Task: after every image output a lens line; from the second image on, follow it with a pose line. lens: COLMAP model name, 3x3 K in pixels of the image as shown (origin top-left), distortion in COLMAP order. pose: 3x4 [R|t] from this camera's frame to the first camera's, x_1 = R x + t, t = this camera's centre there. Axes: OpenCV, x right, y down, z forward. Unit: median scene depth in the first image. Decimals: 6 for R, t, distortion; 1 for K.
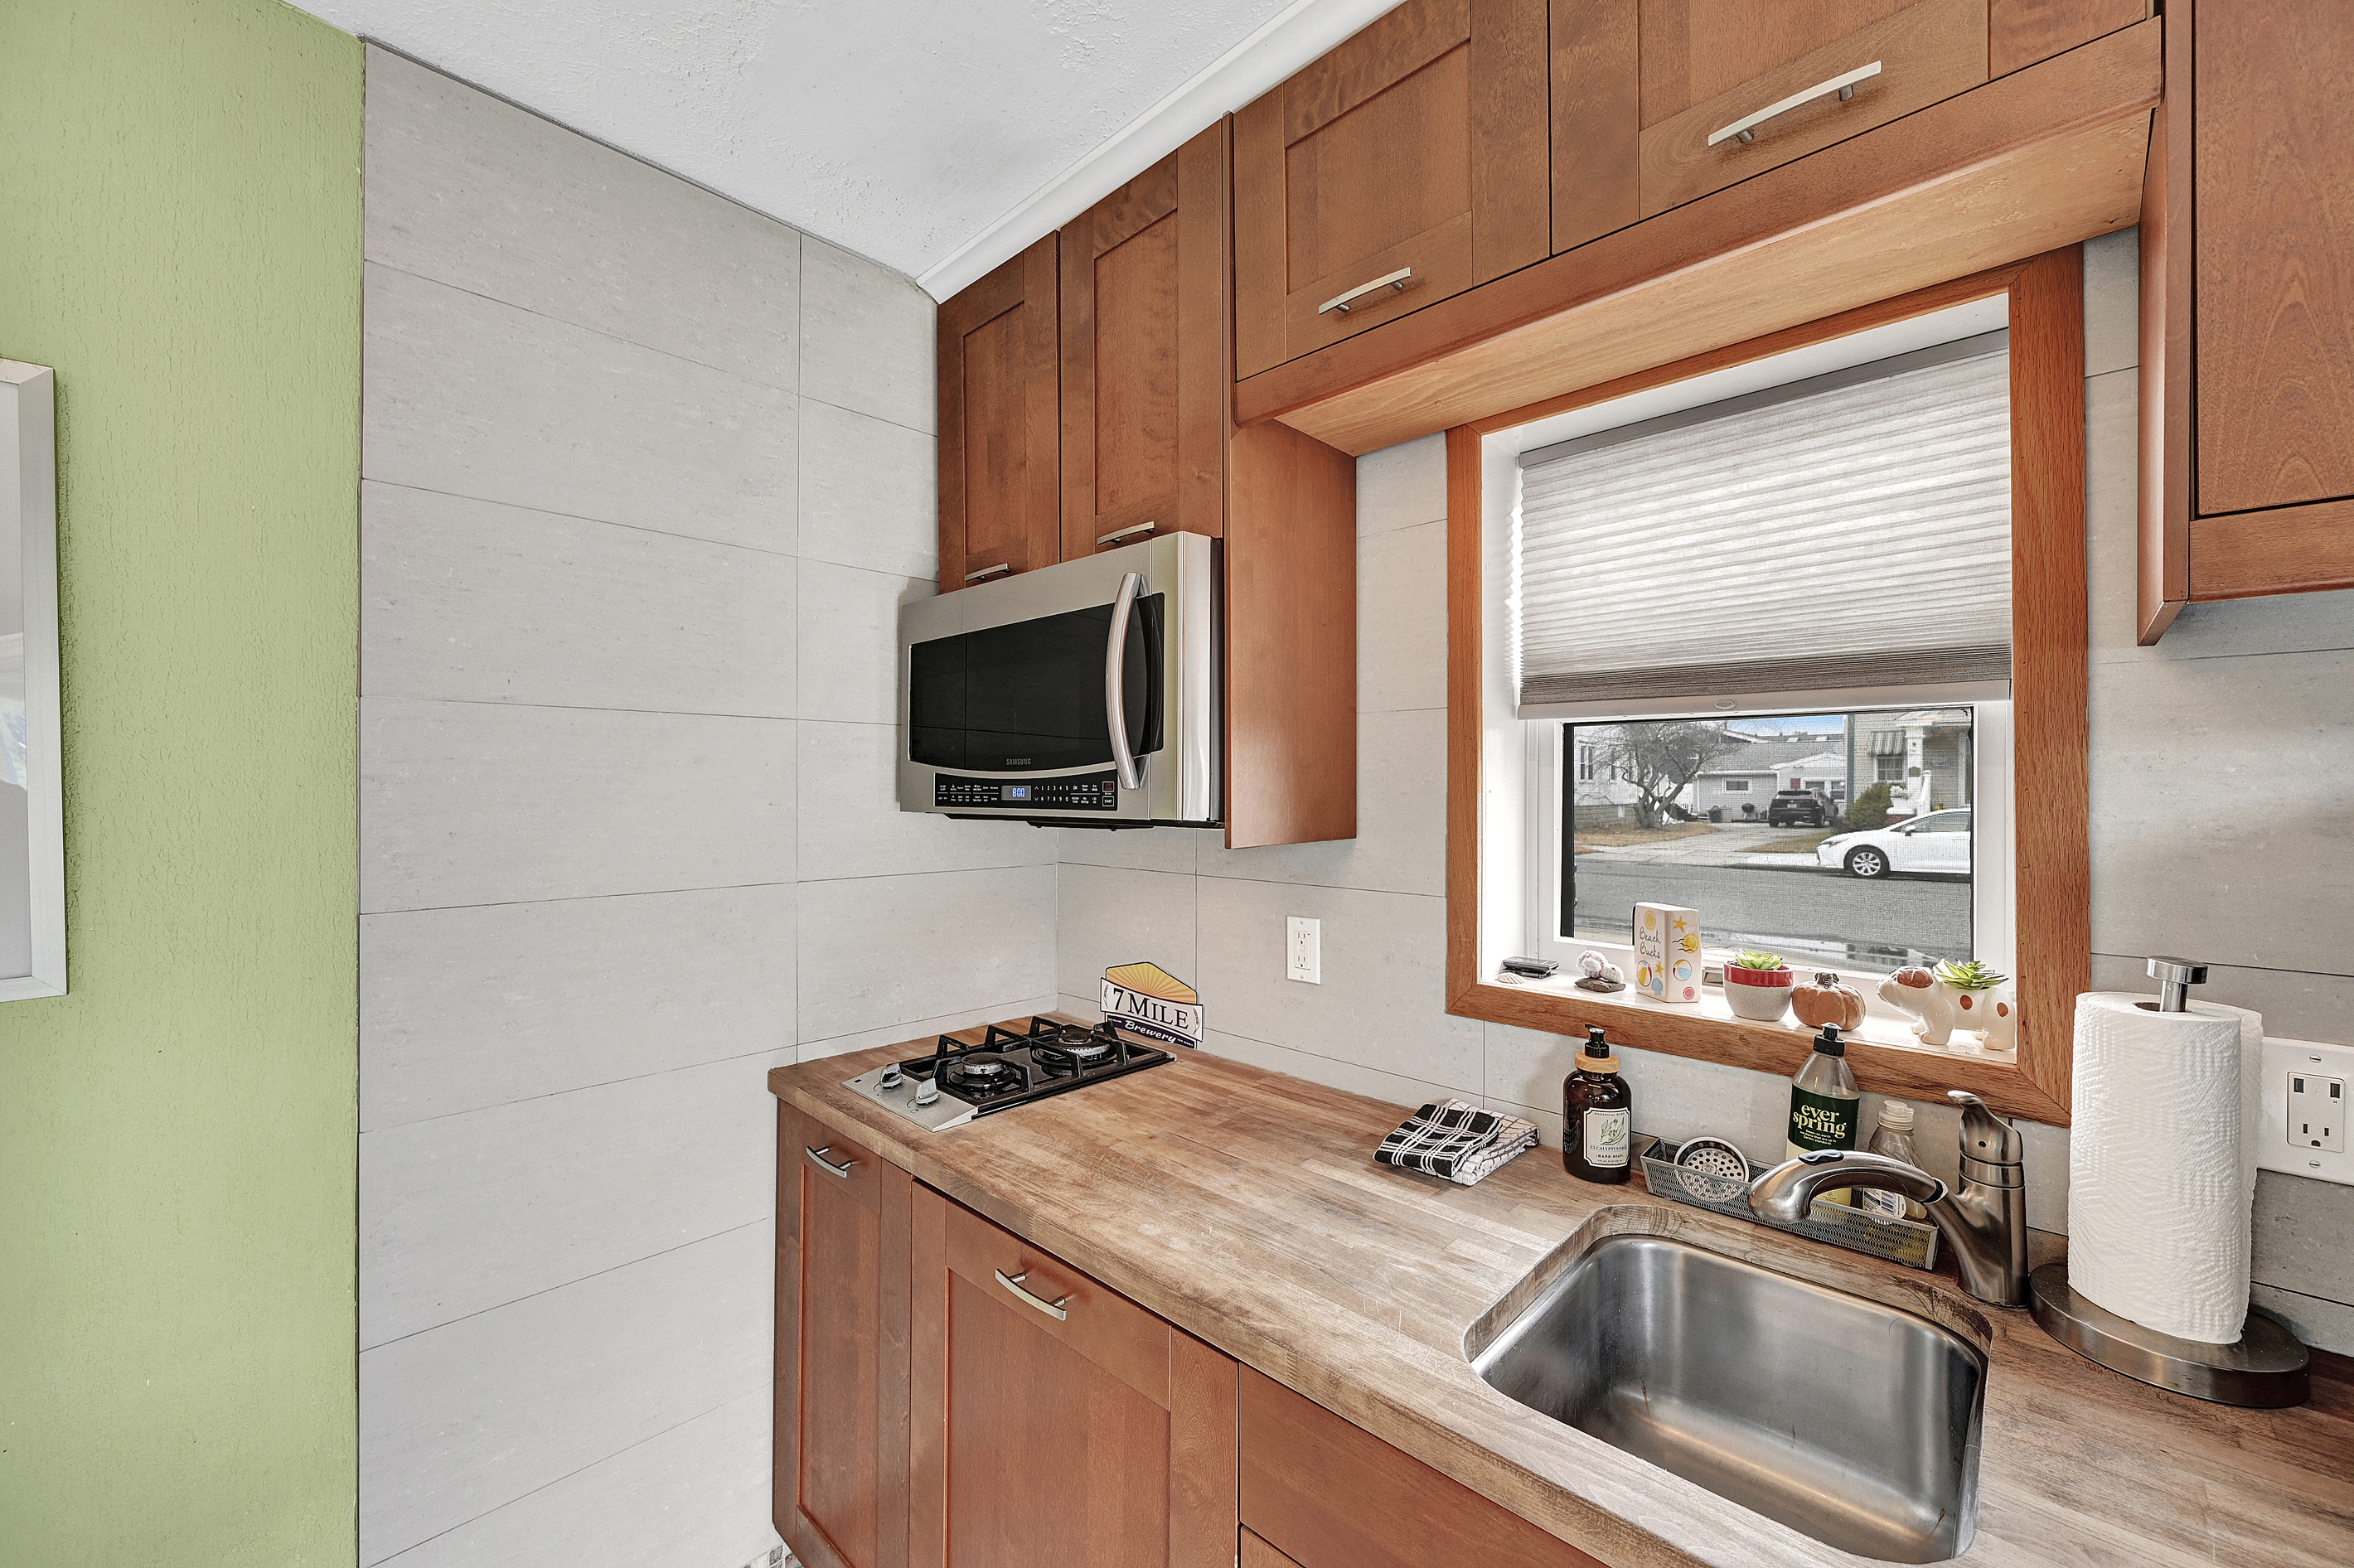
lens RADIAL K [[922.0, 0, 1186.0], [0, 922.0, 786.6], [0, 0, 1]] dist [-0.001567, 0.000351]
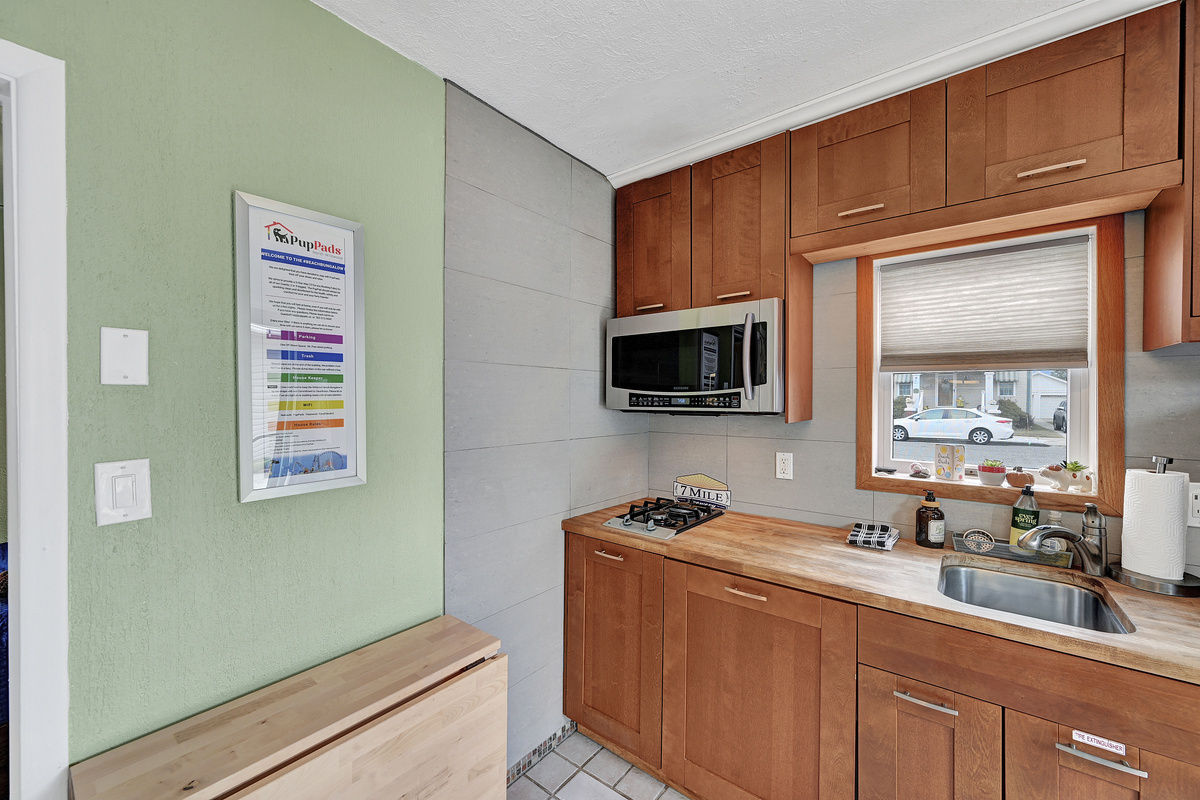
lens RADIAL K [[470.0, 0, 604.6], [0, 470.0, 401.3], [0, 0, 1]] dist [-0.001567, 0.000351]
pose [[0.995417, 0.000609, 0.095627, -0.566086], [-0.001395, 0.999966, 0.008156, -0.002602], [-0.095618, -0.008252, 0.995384, -0.227783]]
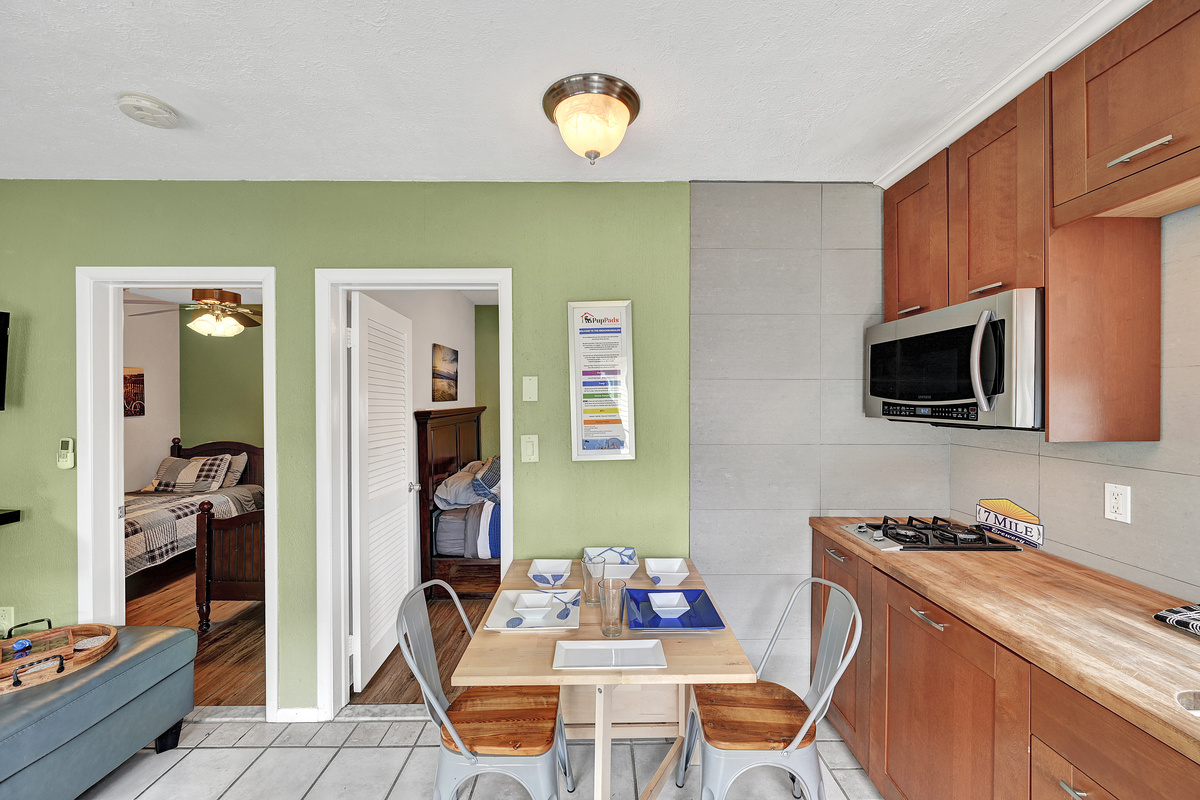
lens RADIAL K [[470.0, 0, 604.6], [0, 470.0, 401.3], [0, 0, 1]] dist [-0.001567, 0.000351]
pose [[0.700689, 0.003391, -0.713459, 0.098190], [0.002784, 0.999968, 0.007486, -0.031127], [0.713461, -0.007231, 0.700657, -0.393325]]
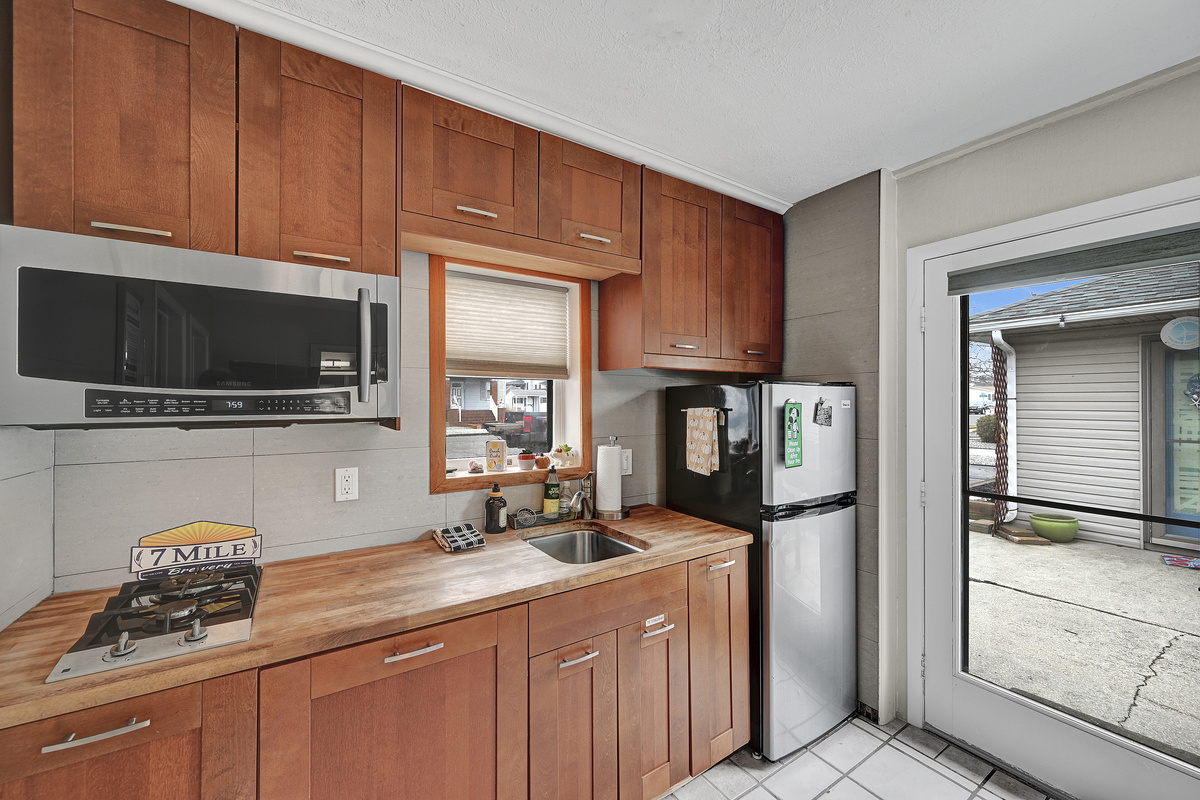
lens RADIAL K [[472.0, 0, 601.5], [0, 472.0, 401.4], [0, 0, 1]] dist [0.000534, 0.000309]
pose [[0.229840, -0.001332, 0.973228, -0.885208], [-0.001945, 0.999996, 0.001828, -0.001921], [-0.973227, -0.002313, 0.229836, 0.298714]]
